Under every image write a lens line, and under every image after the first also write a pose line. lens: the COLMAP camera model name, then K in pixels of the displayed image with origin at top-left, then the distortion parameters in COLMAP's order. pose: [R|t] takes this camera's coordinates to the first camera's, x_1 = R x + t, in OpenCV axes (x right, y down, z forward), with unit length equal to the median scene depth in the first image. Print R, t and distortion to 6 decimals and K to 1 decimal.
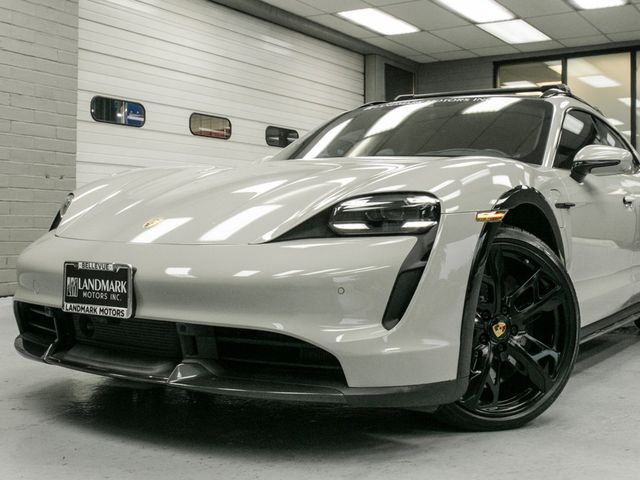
lens RADIAL K [[822.1, 0, 352.0], [0, 822.1, 257.0], [0, 0, 1]] dist [-0.060156, 0.000000]
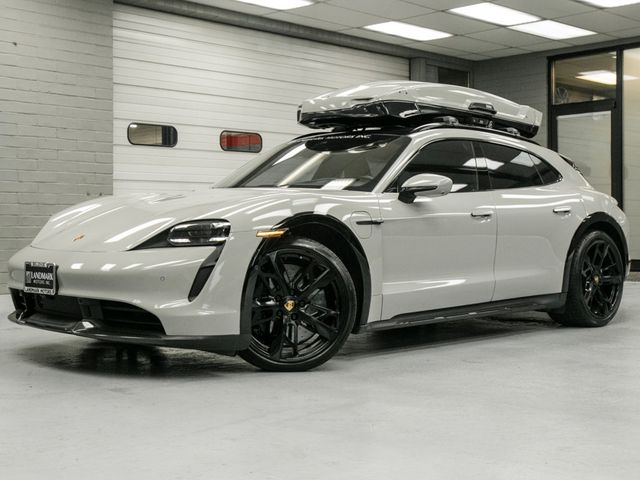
lens RADIAL K [[969.4, 0, 295.0], [0, 969.4, 255.6], [0, 0, 1]] dist [0.100721, 0.000000]
pose [[0.970548, -0.002053, -0.240898, 0.684169], [0.001345, 0.999994, -0.003104, -0.000869], [0.240902, 0.002688, 0.970546, -0.833774]]
